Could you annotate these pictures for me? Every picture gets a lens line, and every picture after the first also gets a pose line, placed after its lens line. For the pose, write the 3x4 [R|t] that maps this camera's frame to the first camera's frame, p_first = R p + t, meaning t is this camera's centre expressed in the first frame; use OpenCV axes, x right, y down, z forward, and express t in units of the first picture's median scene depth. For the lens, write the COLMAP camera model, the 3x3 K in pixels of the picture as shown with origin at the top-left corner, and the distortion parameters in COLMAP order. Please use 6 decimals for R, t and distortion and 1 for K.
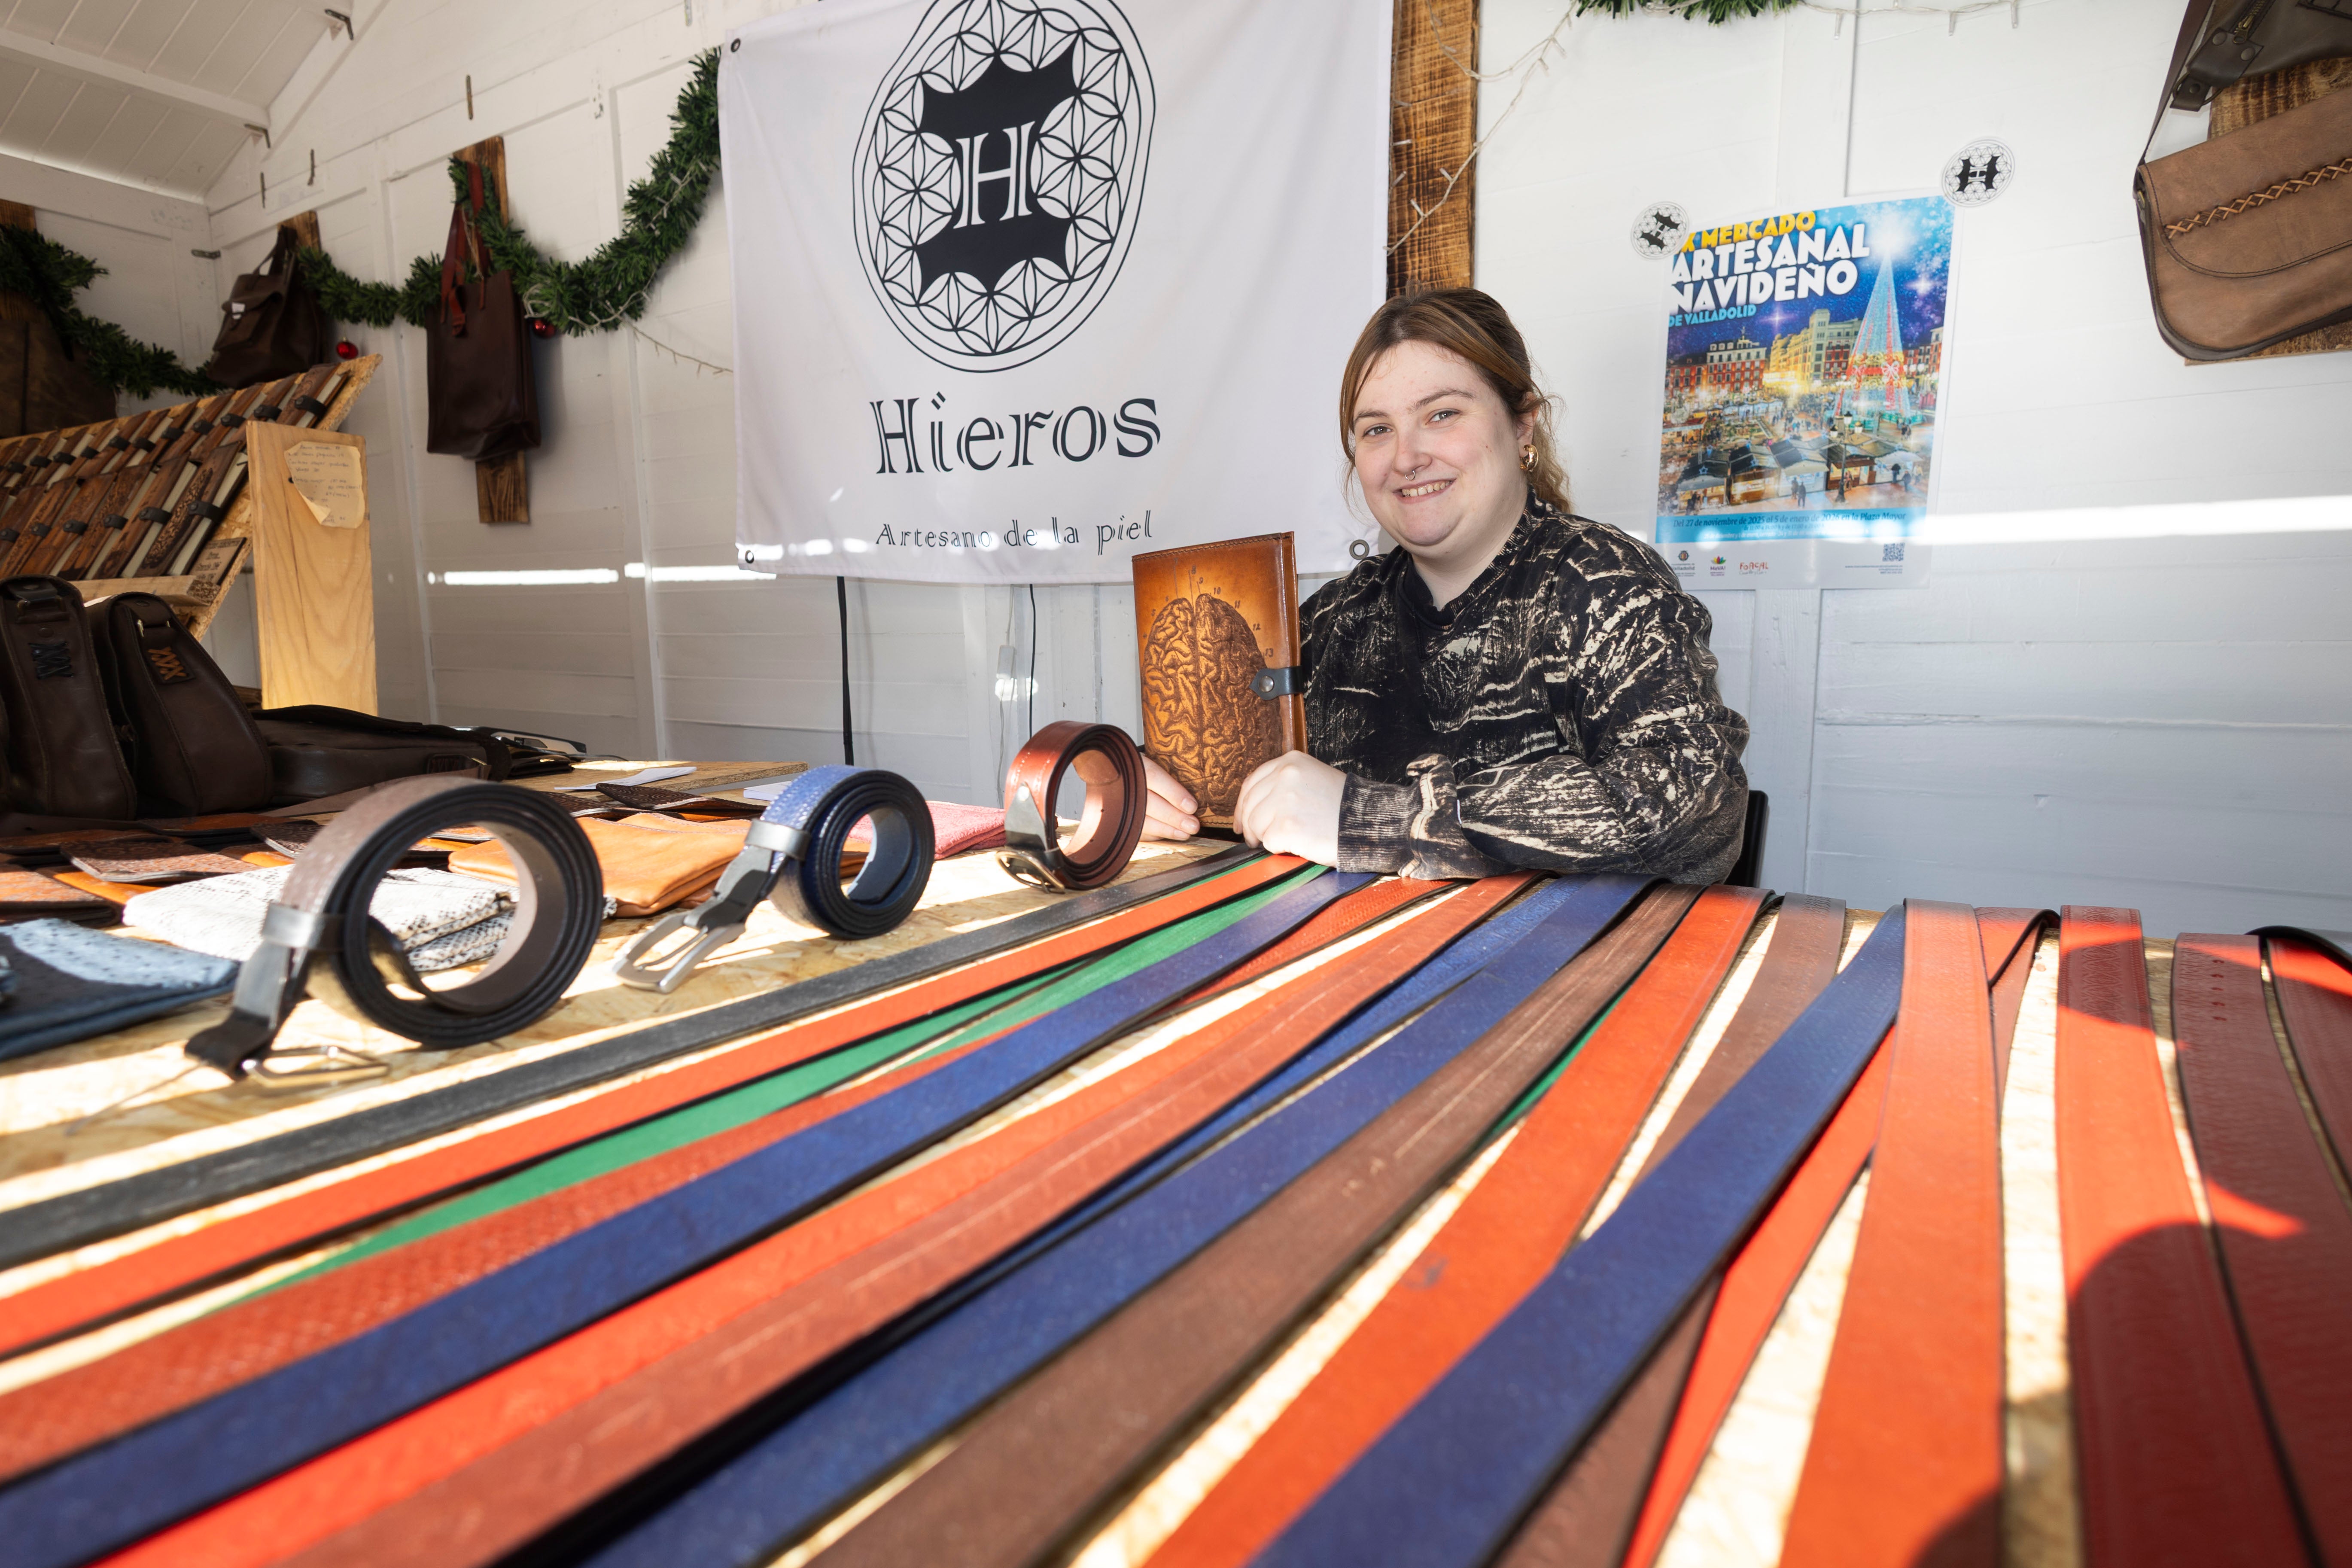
lens RADIAL K [[1255.5, 0, 1173.9], [0, 1255.5, 789.0], [0, 0, 1]] dist [-0.001742, 0.002241]
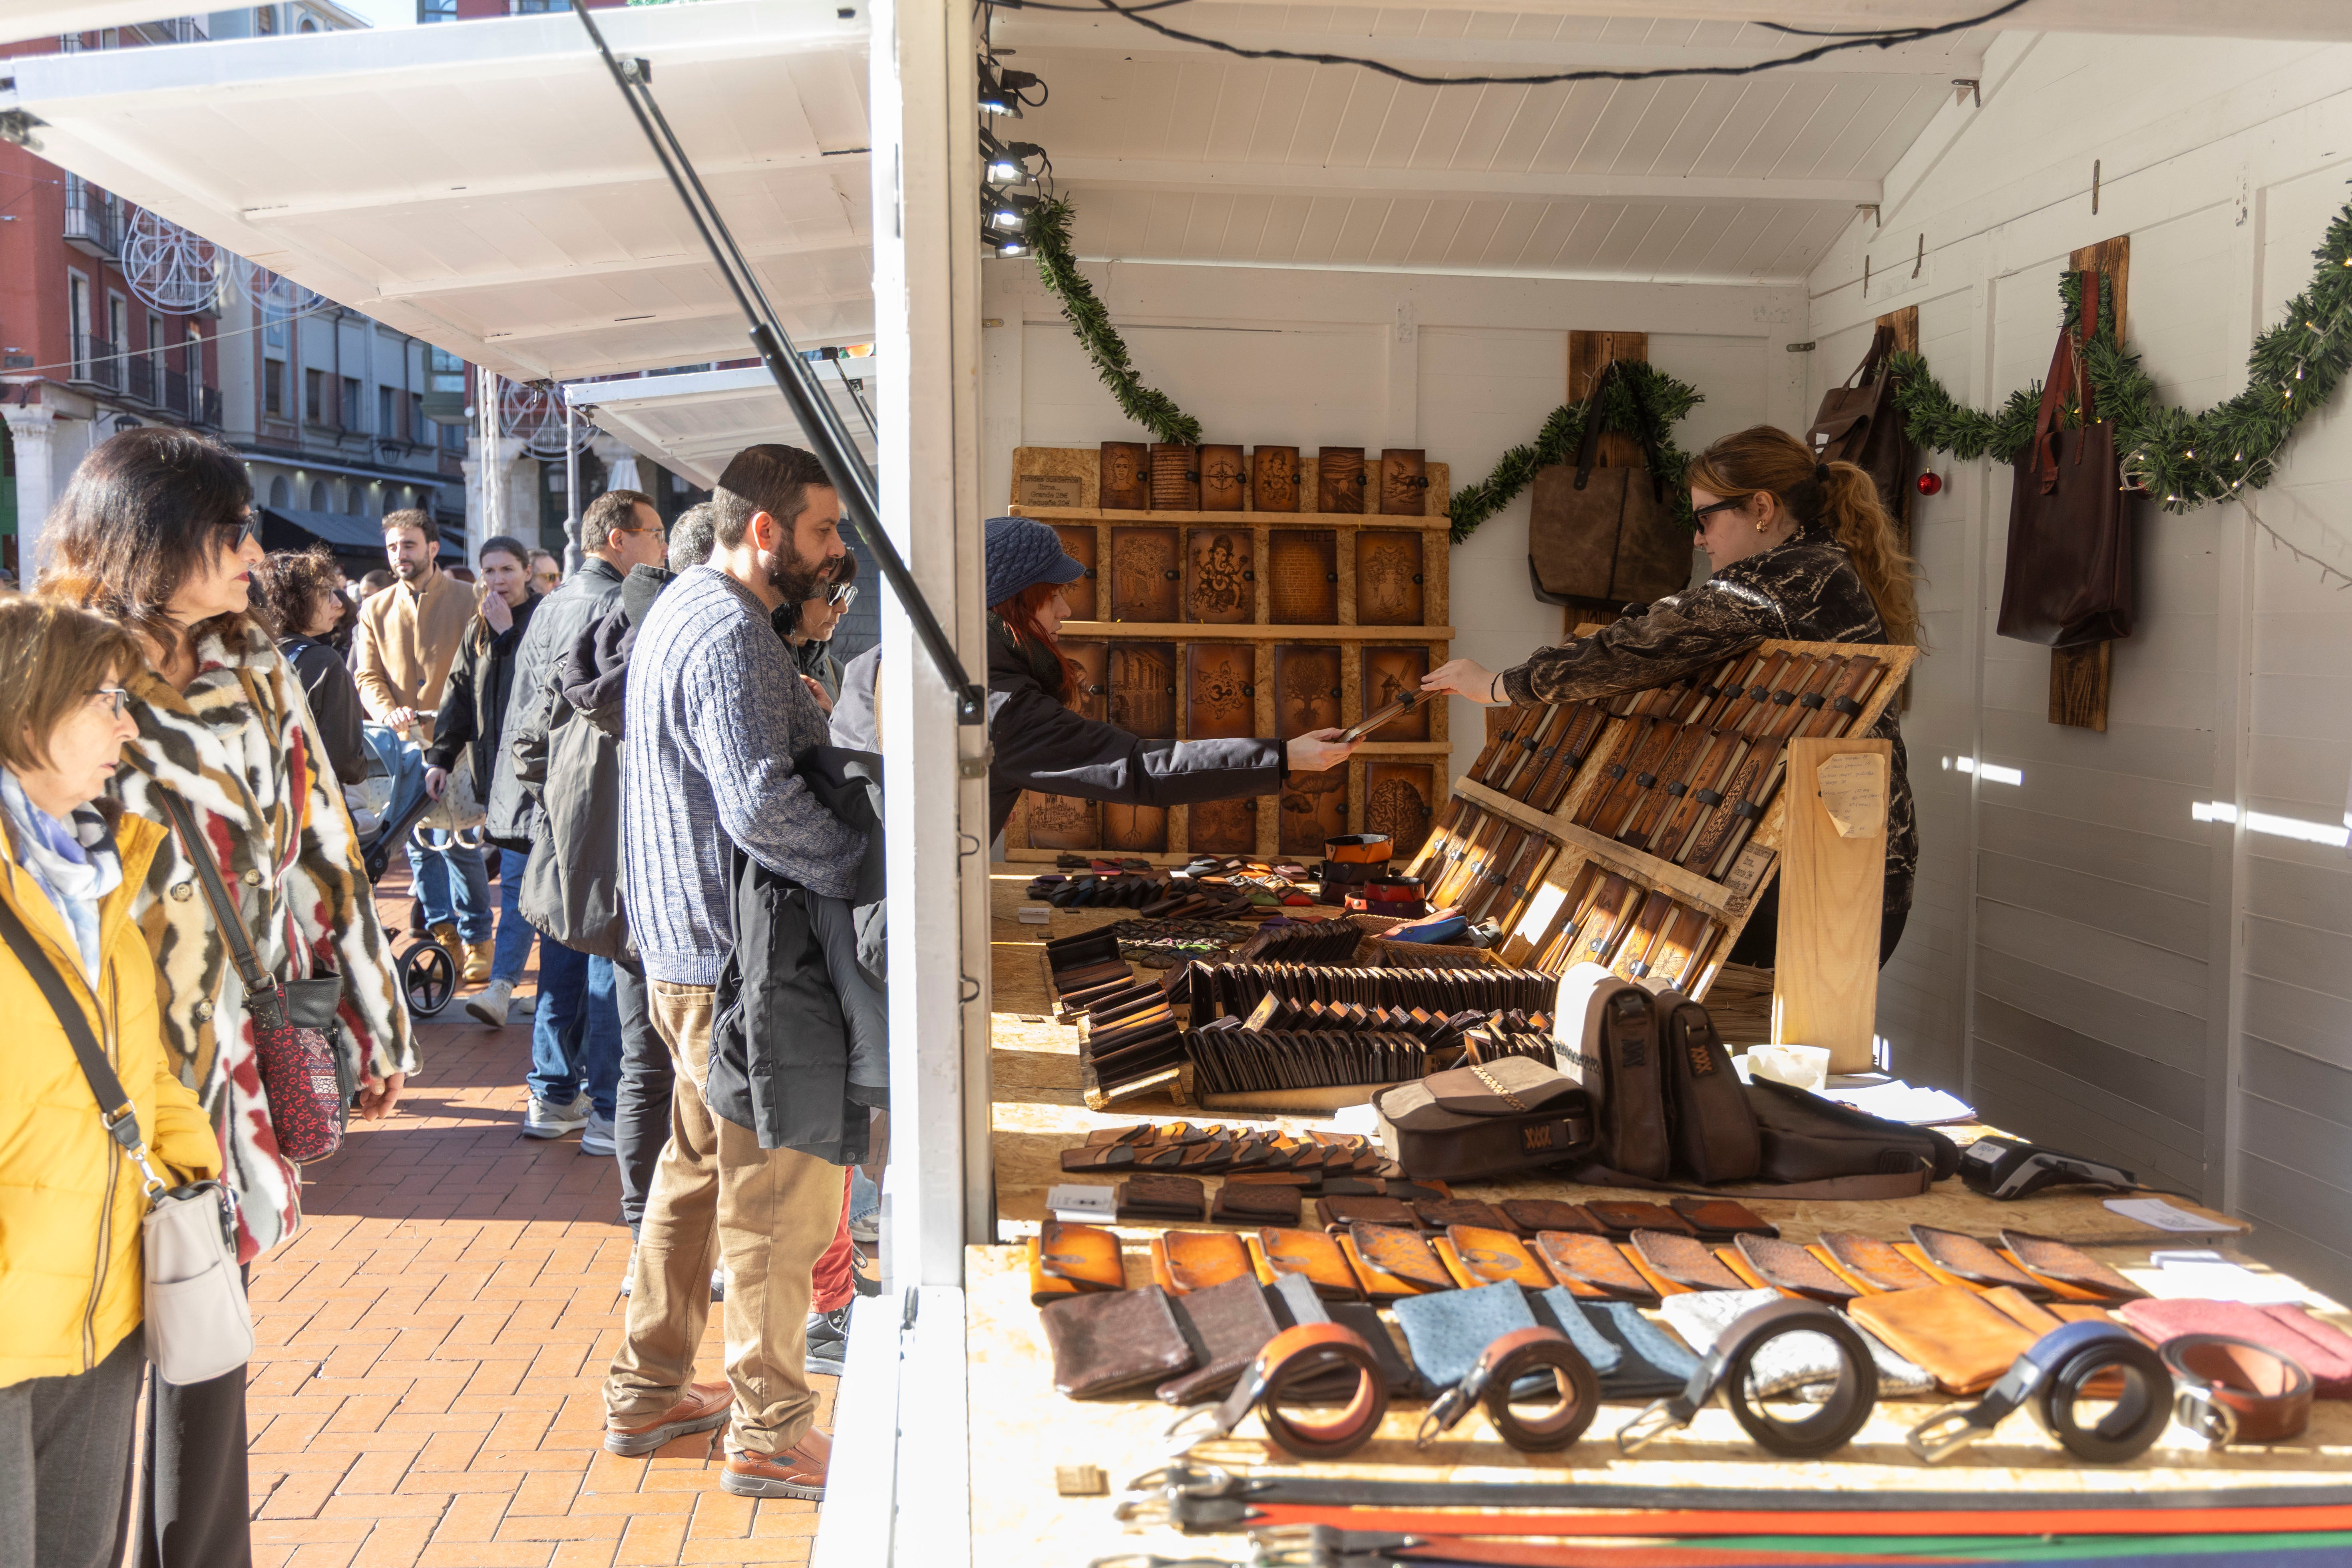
lens RADIAL K [[2224.8, 0, 1173.9], [0, 2224.8, 786.8], [0, 0, 1]] dist [0.008752, 0.000000]
pose [[0.611237, 0.062771, -0.788954, 0.213111], [-0.115235, 0.993285, -0.010249, -0.099319], [0.783013, 0.097180, 0.614367, -0.275965]]
